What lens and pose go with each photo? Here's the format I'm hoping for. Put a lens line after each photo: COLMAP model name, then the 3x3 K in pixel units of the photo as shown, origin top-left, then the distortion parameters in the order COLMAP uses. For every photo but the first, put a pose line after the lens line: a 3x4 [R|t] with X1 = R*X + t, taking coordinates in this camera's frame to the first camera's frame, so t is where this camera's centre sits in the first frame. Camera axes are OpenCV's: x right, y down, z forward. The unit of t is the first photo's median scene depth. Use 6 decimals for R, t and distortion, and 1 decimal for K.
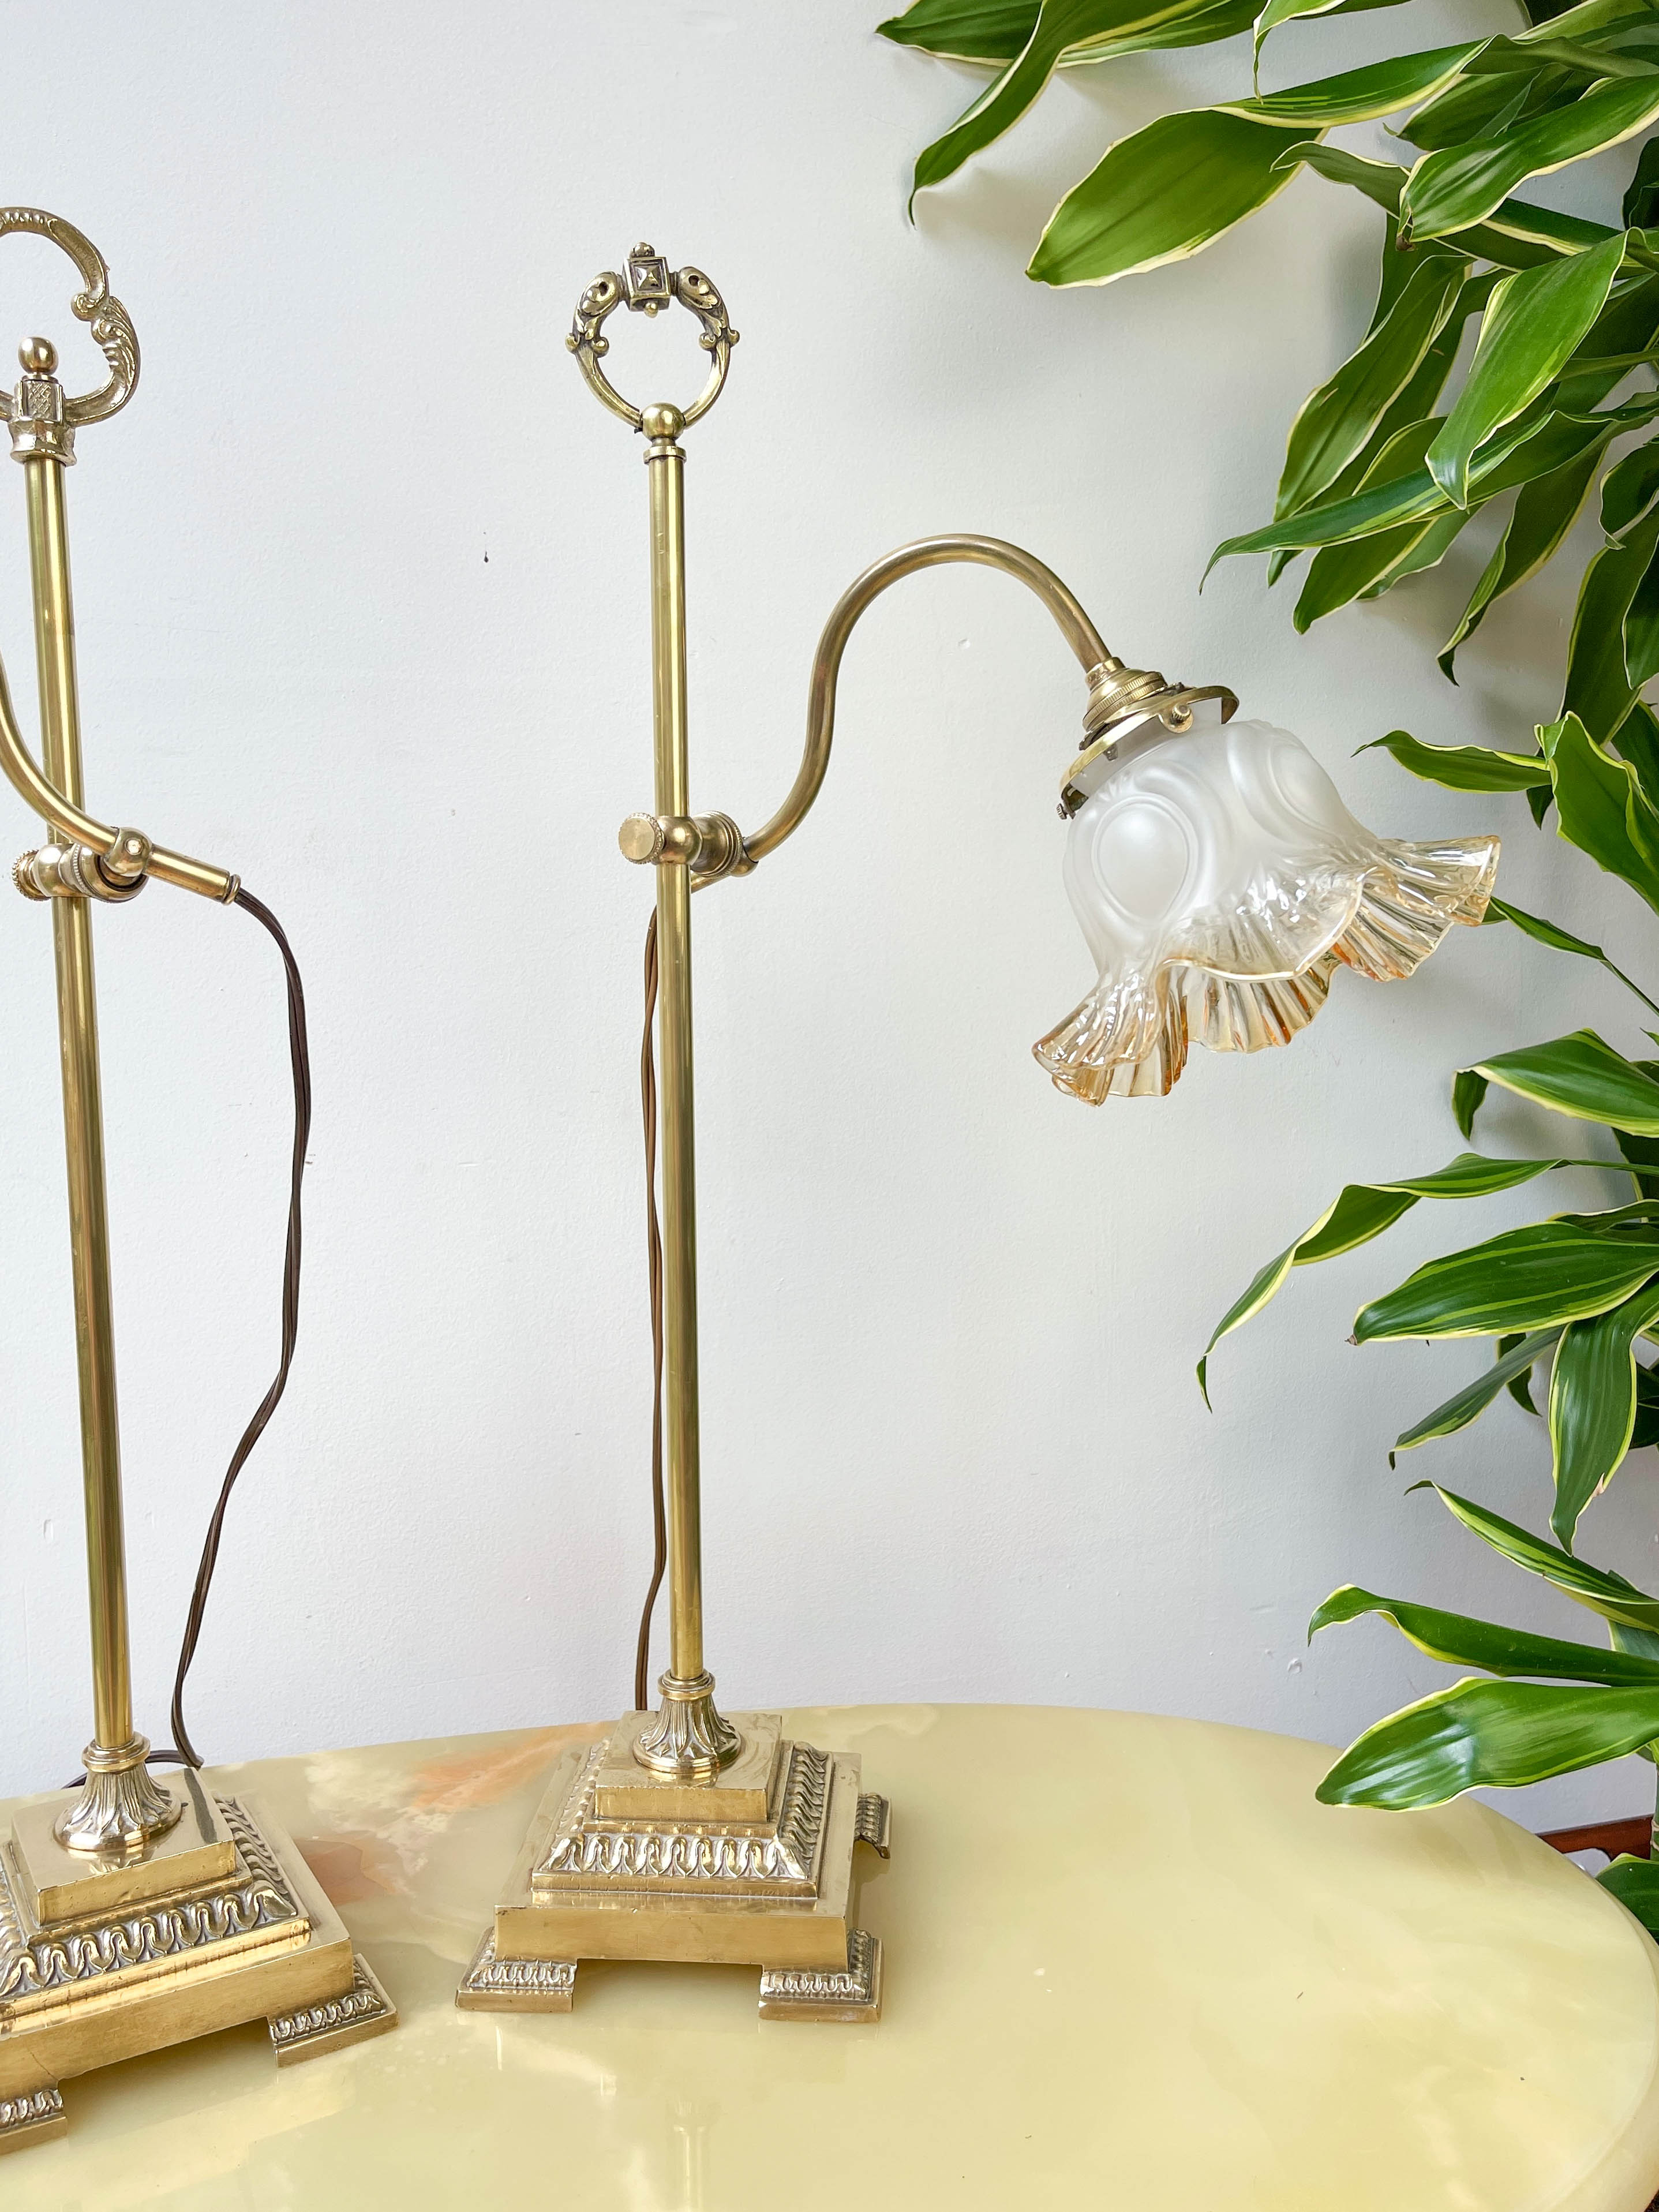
lens RADIAL K [[1764.2, 0, 806.6], [0, 1764.2, 1110.3], [0, 0, 1]] dist [0.082696, -0.119709]
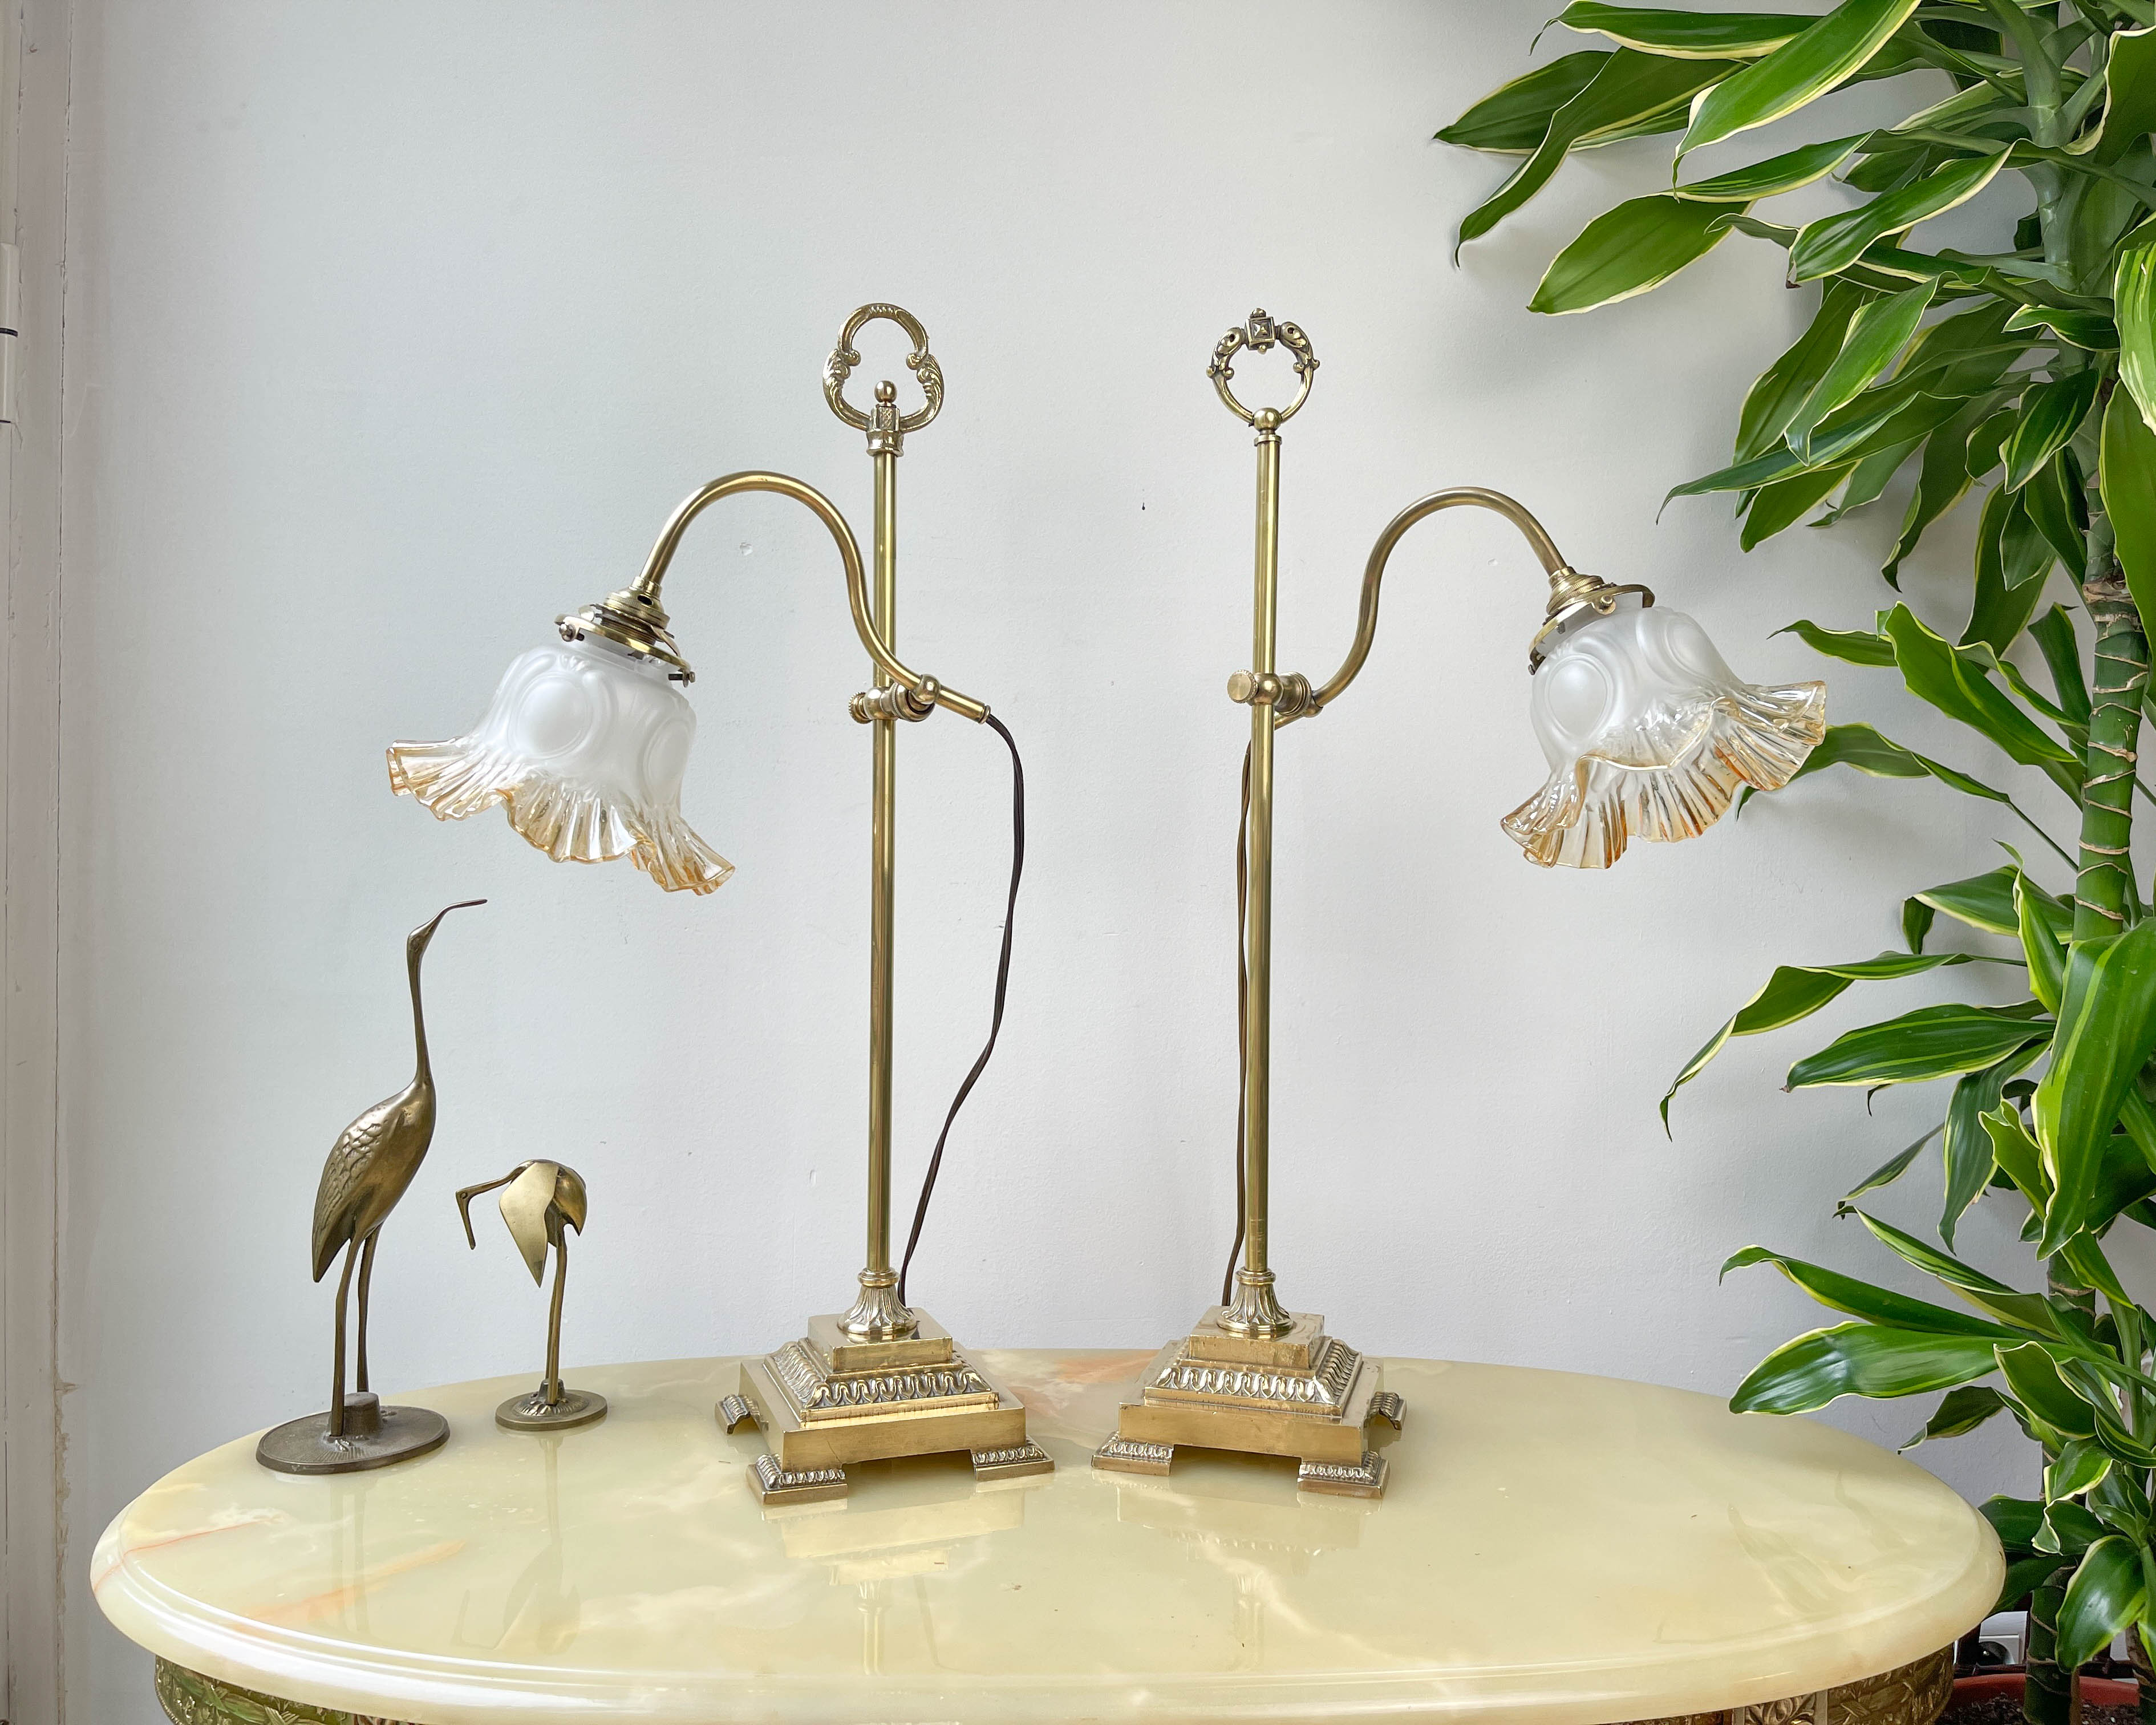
lens RADIAL K [[1781.4, 0, 1078.0], [0, 1781.4, 862.5], [0, 0, 1]] dist [0.095366, -0.146790]
pose [[0.981897, 0.024747, -0.187794, 0.058731], [-0.043432, 0.994429, -0.096045, 0.148558], [0.184371, 0.102462, 0.977501, -0.500671]]
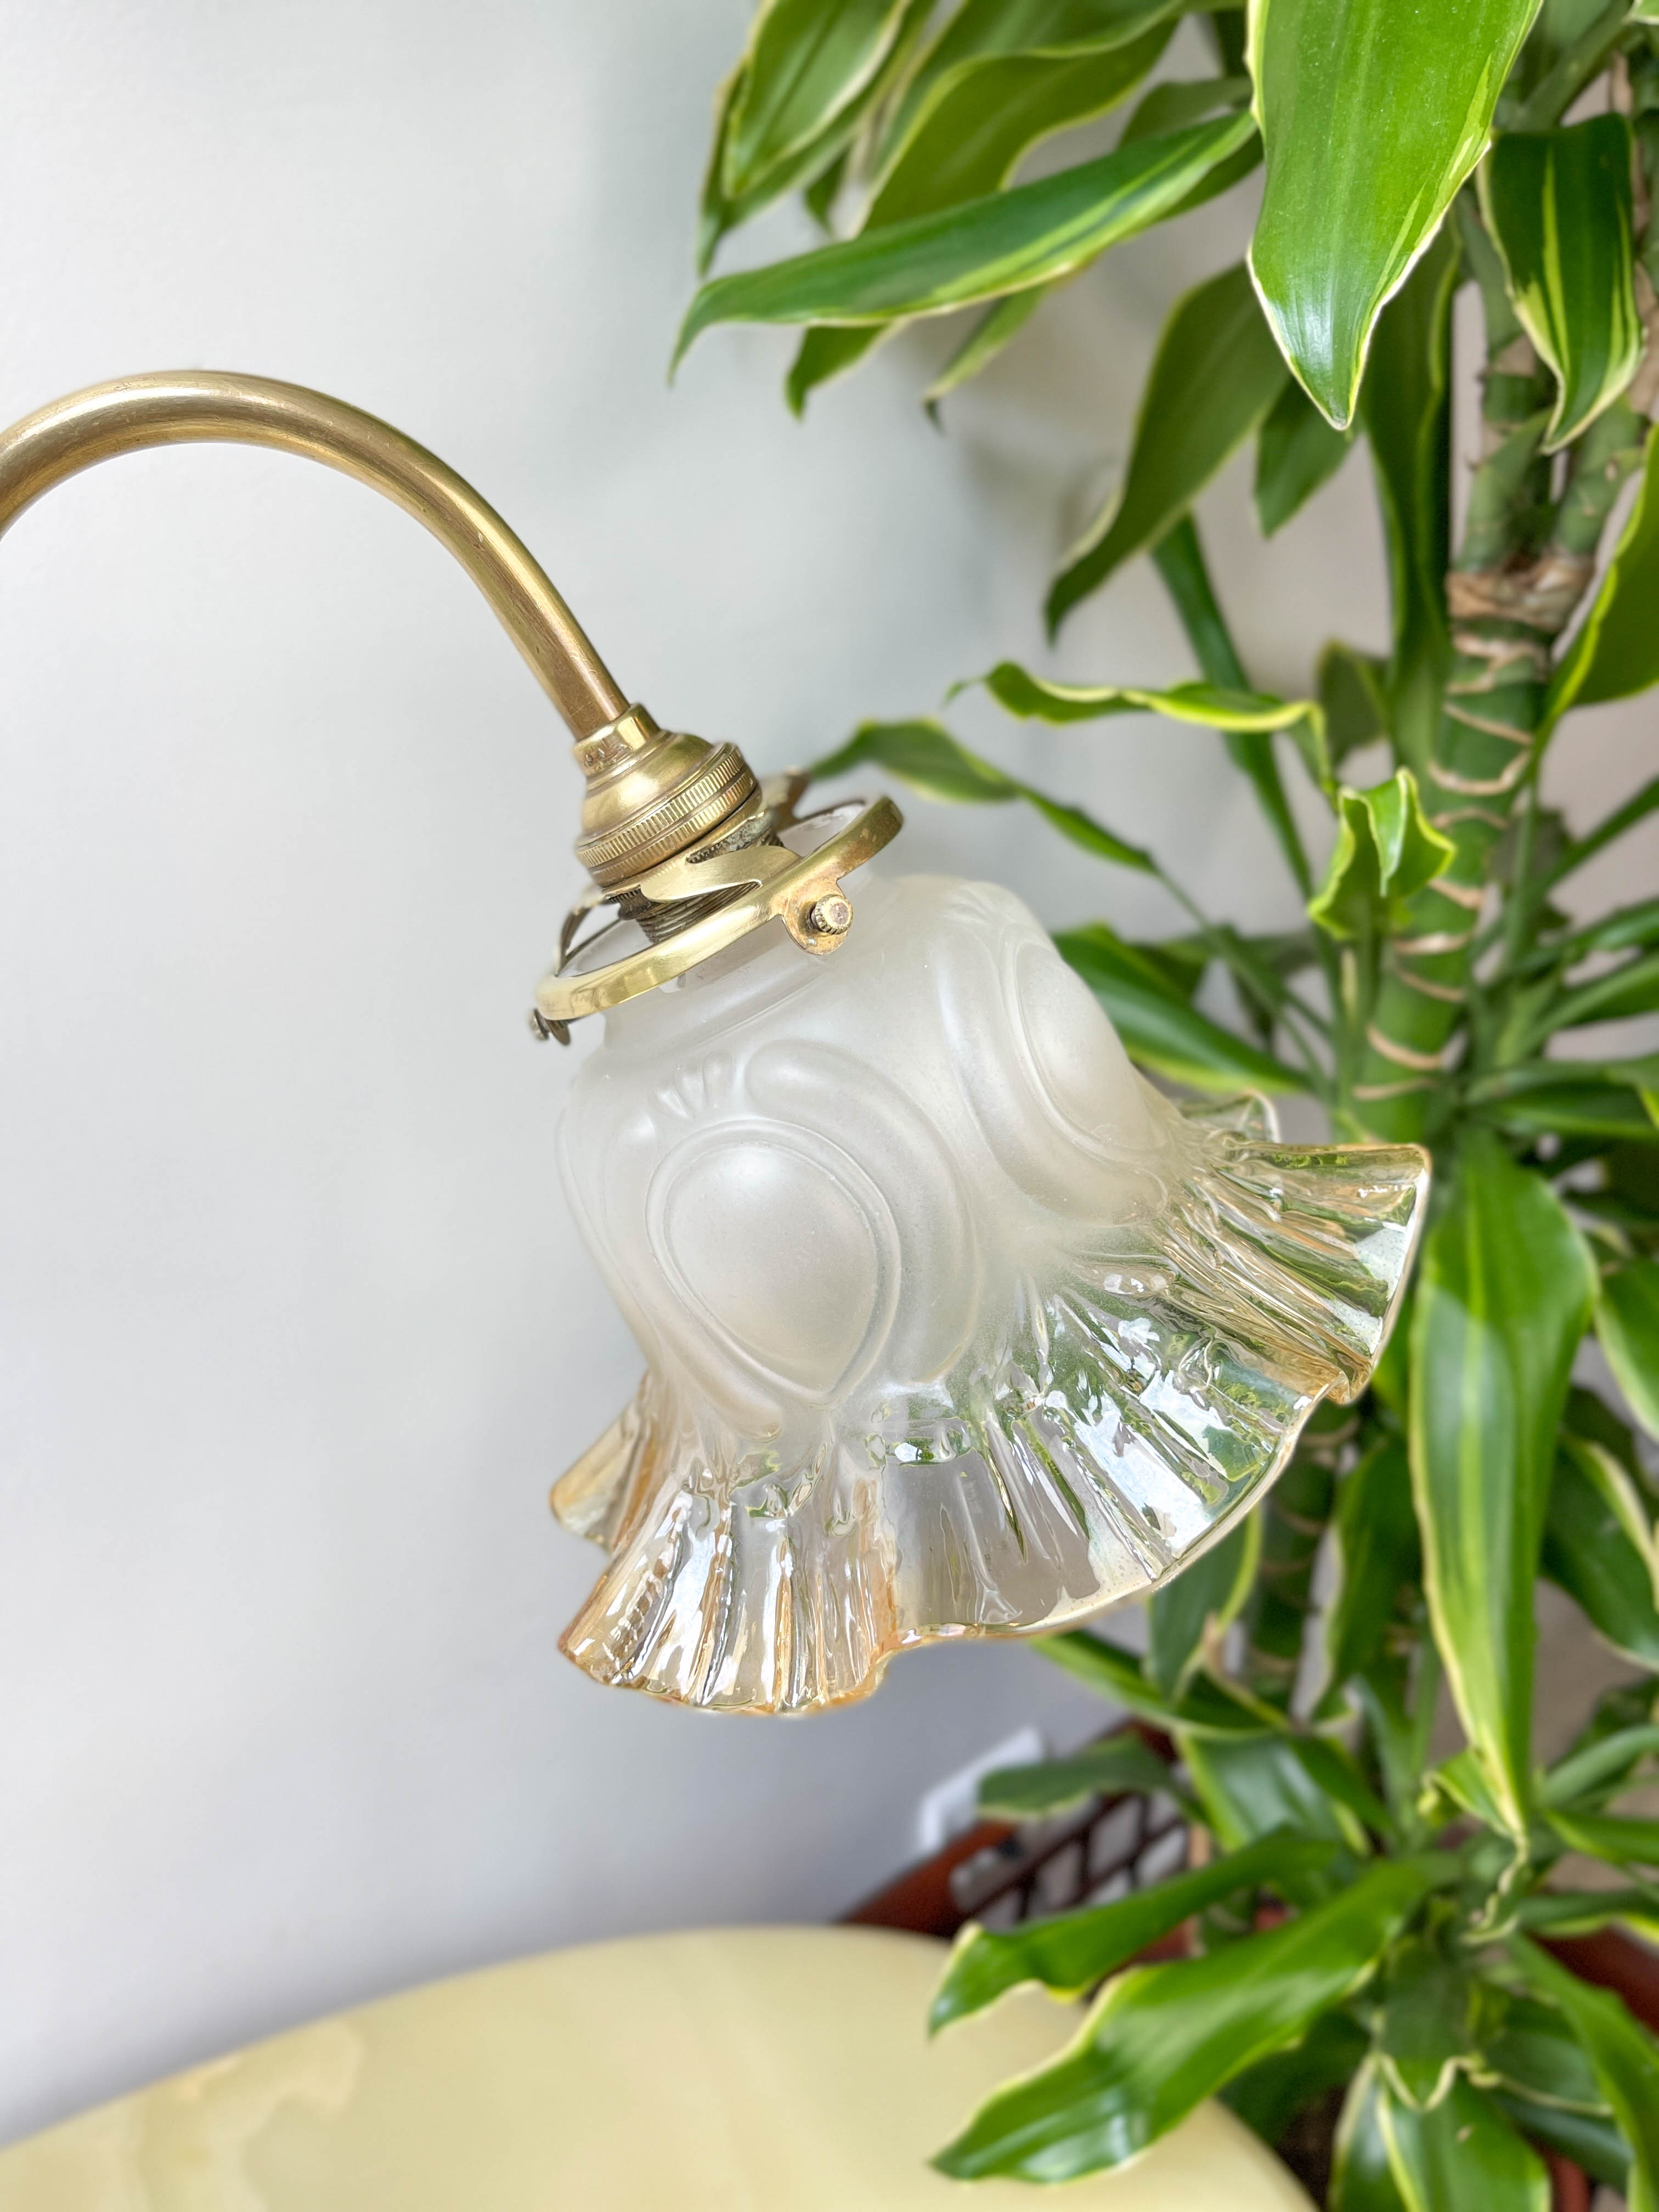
lens RADIAL K [[1700.1, 0, 832.8], [0, 1700.1, 1120.4], [0, 0, 1]] dist [0.064709, -0.095105]
pose [[0.908030, -0.140026, 0.394810, 0.031931], [0.022686, 0.957533, 0.287429, -0.275323], [-0.418291, -0.252037, 0.872645, 0.567290]]
